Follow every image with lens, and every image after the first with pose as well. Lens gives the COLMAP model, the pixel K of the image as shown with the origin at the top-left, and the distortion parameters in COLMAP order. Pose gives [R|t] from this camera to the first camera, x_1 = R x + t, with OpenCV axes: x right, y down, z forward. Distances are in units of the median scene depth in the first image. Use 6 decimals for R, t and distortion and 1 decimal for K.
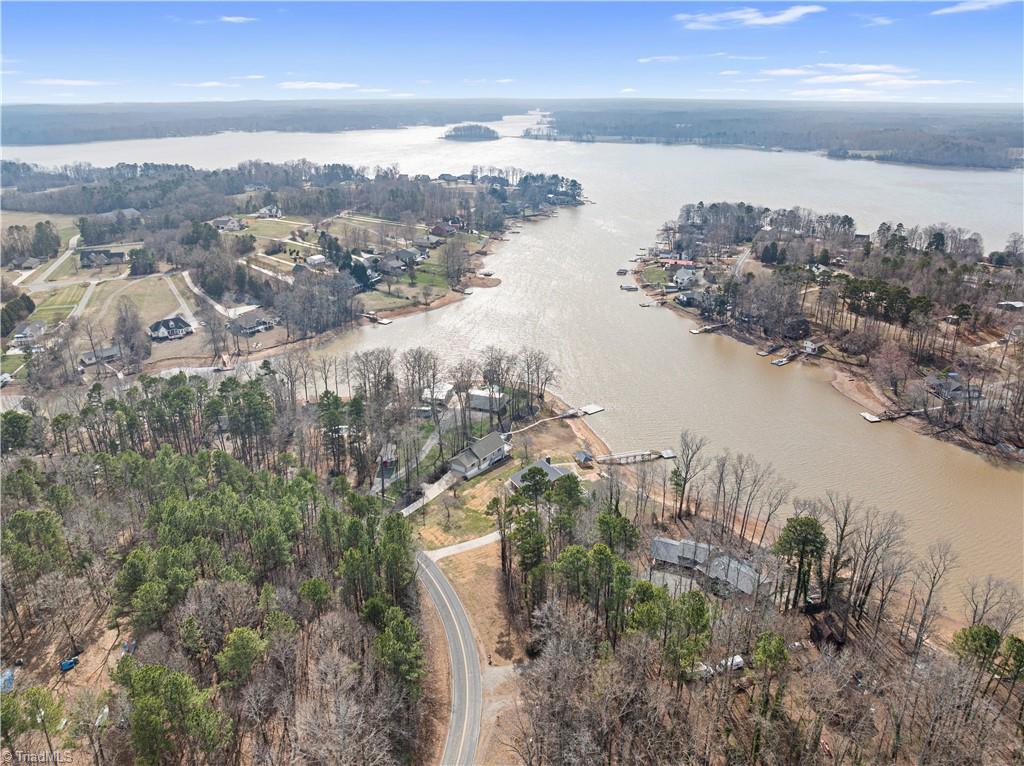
lens RADIAL K [[716.4, 0, 512.0], [0, 716.4, 383.0], [0, 0, 1]] dist [-0.002991, -0.006224]
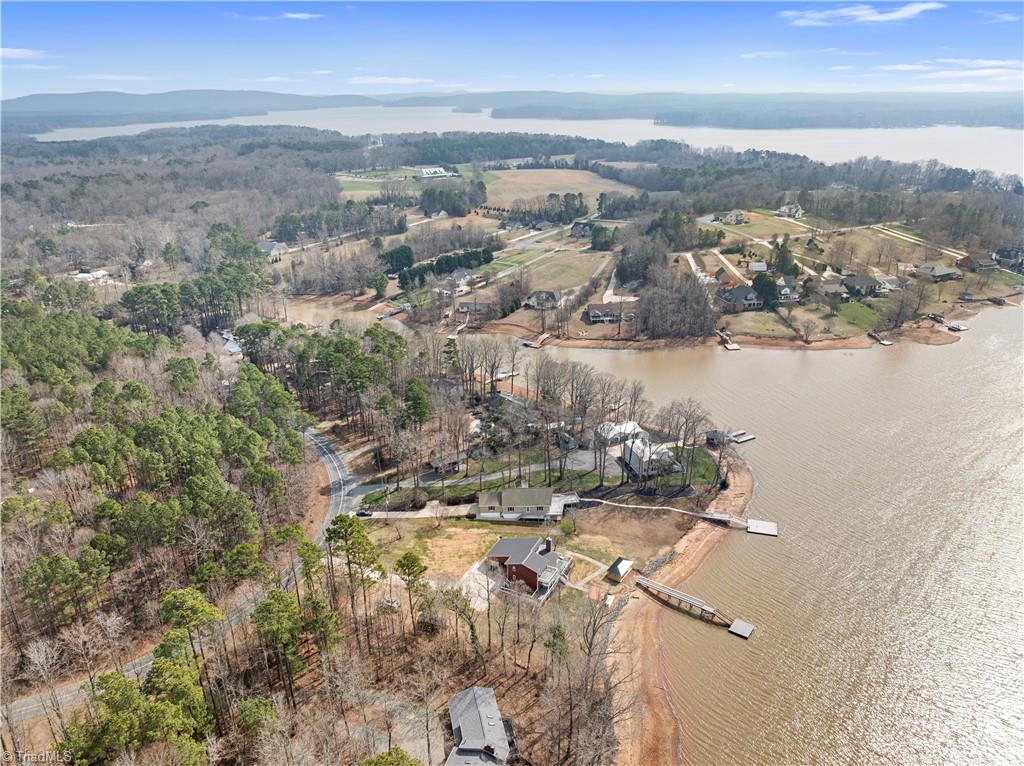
lens RADIAL K [[716.4, 0, 512.0], [0, 716.4, 383.0], [0, 0, 1]] dist [-0.002991, -0.006224]
pose [[0.608736, 0.301173, -0.733986, 0.338955], [-0.290924, 0.945439, 0.146658, -0.101980], [0.738108, 0.124258, 0.663141, 0.247243]]
